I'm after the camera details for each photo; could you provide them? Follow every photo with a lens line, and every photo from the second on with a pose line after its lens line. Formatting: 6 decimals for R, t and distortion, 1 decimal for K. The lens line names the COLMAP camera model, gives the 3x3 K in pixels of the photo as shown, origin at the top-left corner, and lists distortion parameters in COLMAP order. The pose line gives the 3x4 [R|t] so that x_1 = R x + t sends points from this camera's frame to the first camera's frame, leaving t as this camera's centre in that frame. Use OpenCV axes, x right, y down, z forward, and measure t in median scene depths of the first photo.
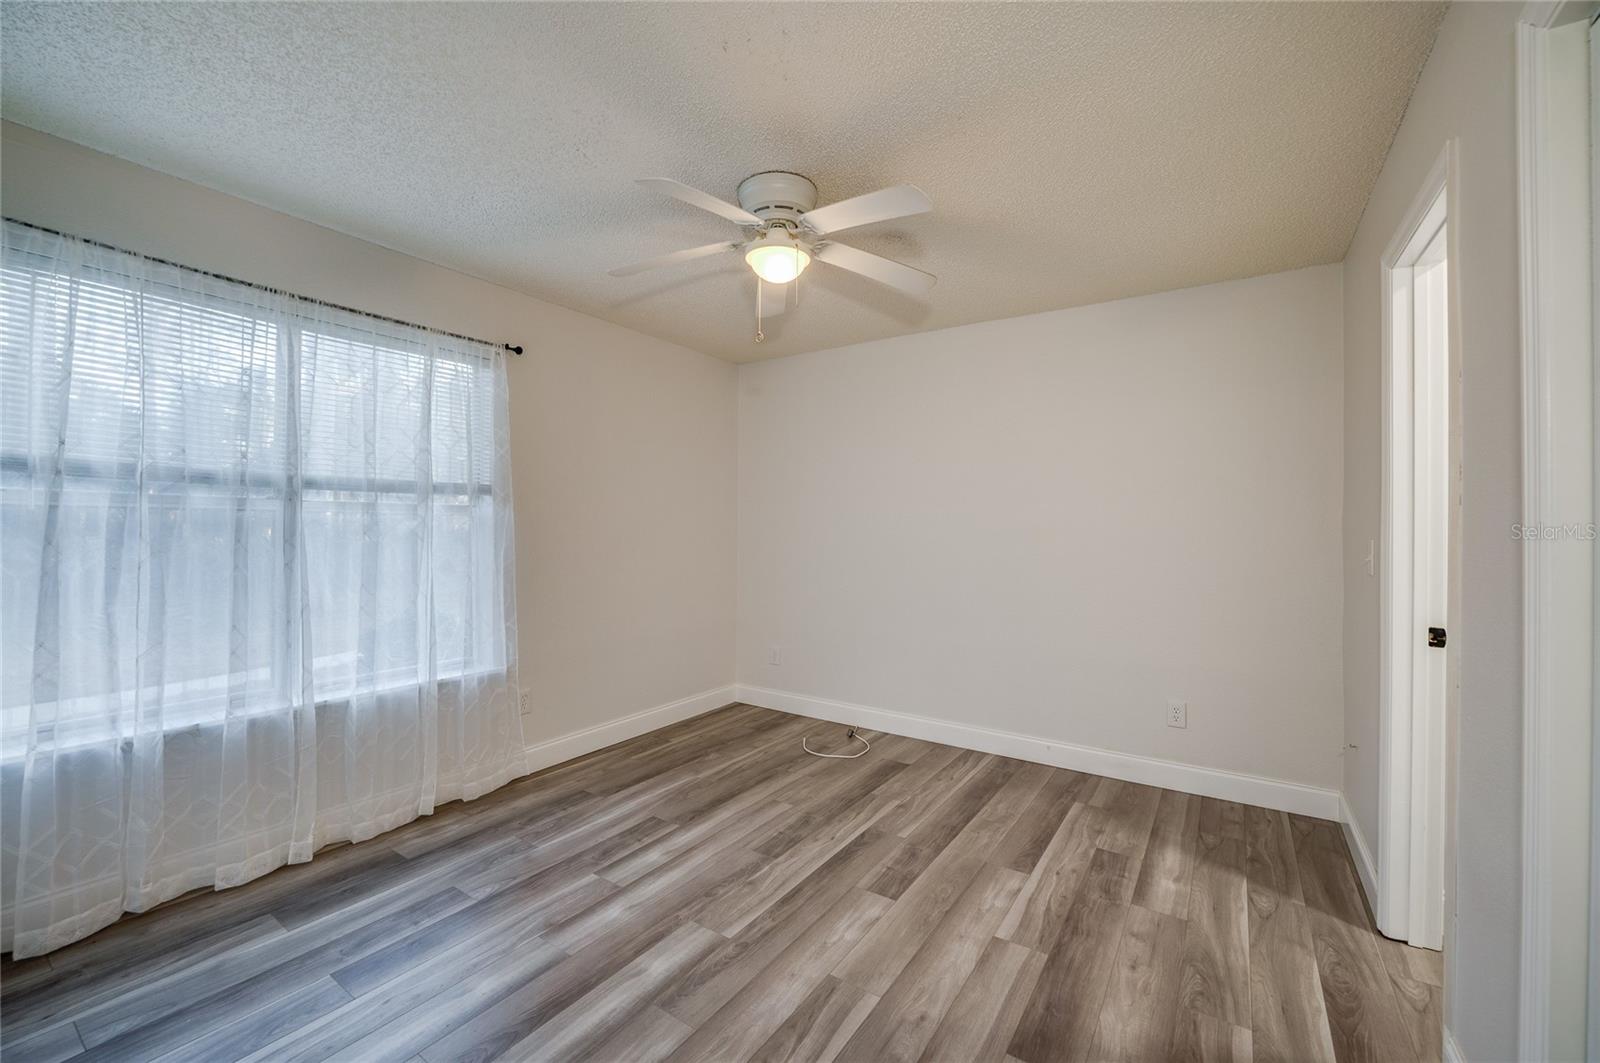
lens RADIAL K [[648.1, 0, 796.0], [0, 648.1, 525.6], [0, 0, 1]] dist [-0.024546, 0.004514]
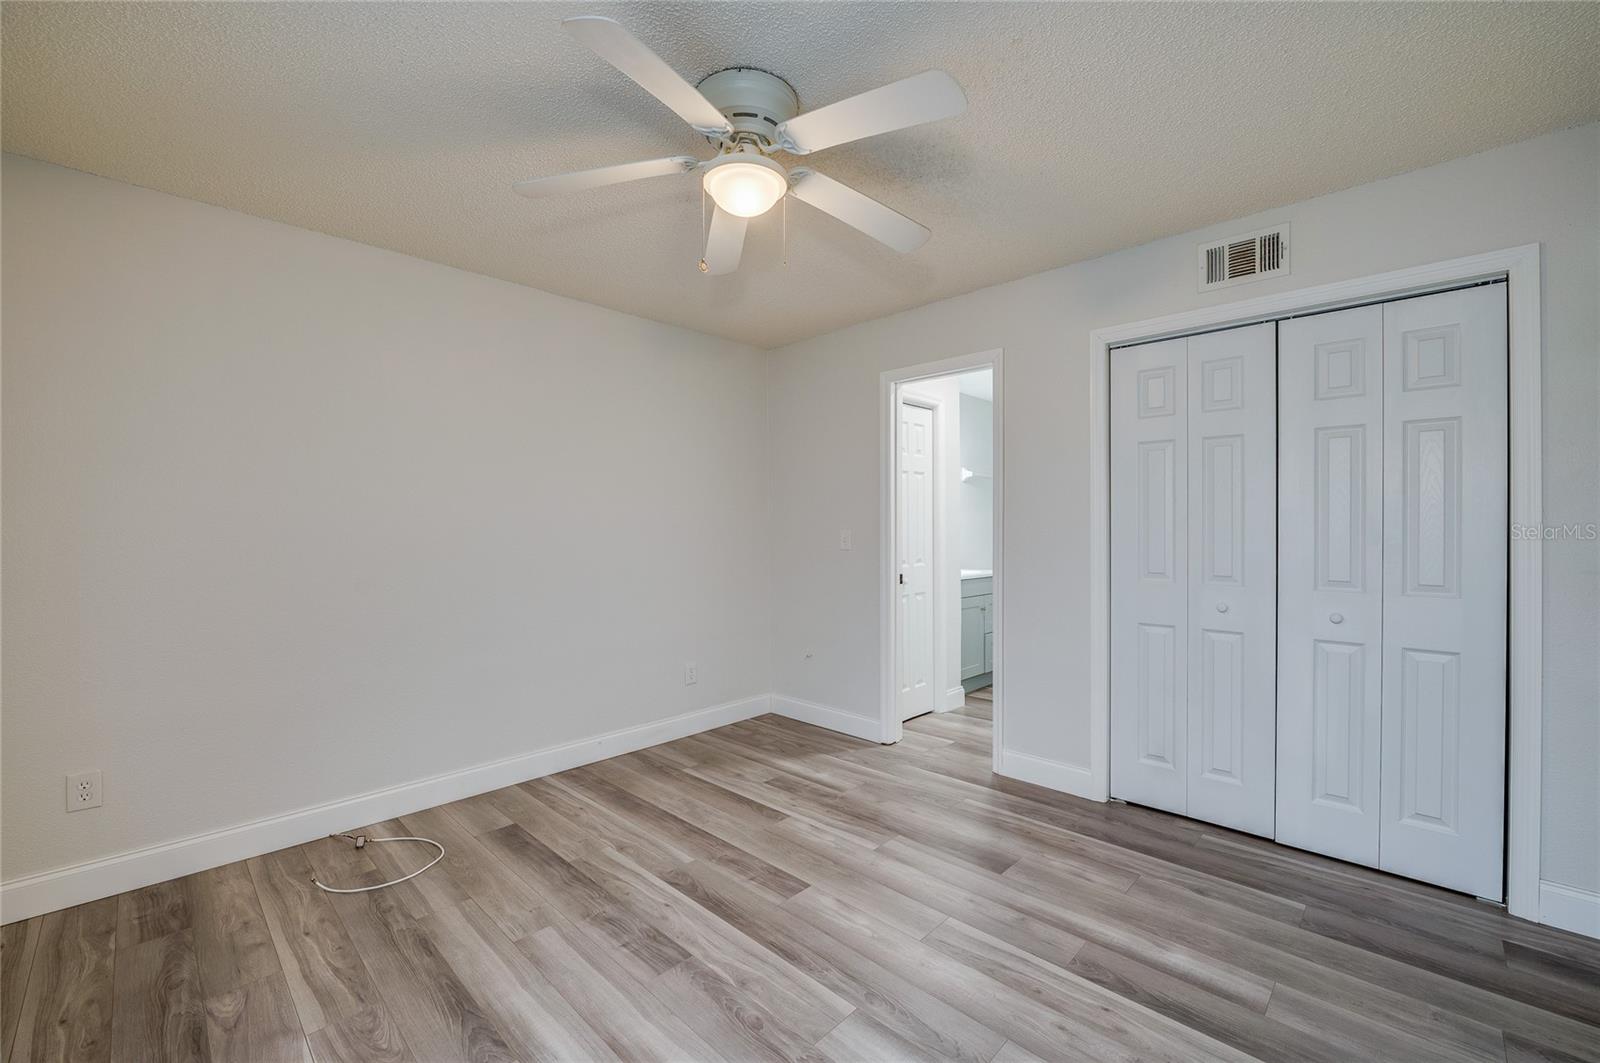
lens RADIAL K [[648.1, 0, 796.0], [0, 648.1, 525.6], [0, 0, 1]] dist [-0.024546, 0.004514]
pose [[0.172676, -0.007845, 0.984948, -0.683728], [0.001084, 0.999969, 0.007774, 0.002630], [-0.984978, -0.000275, 0.172679, 0.680449]]
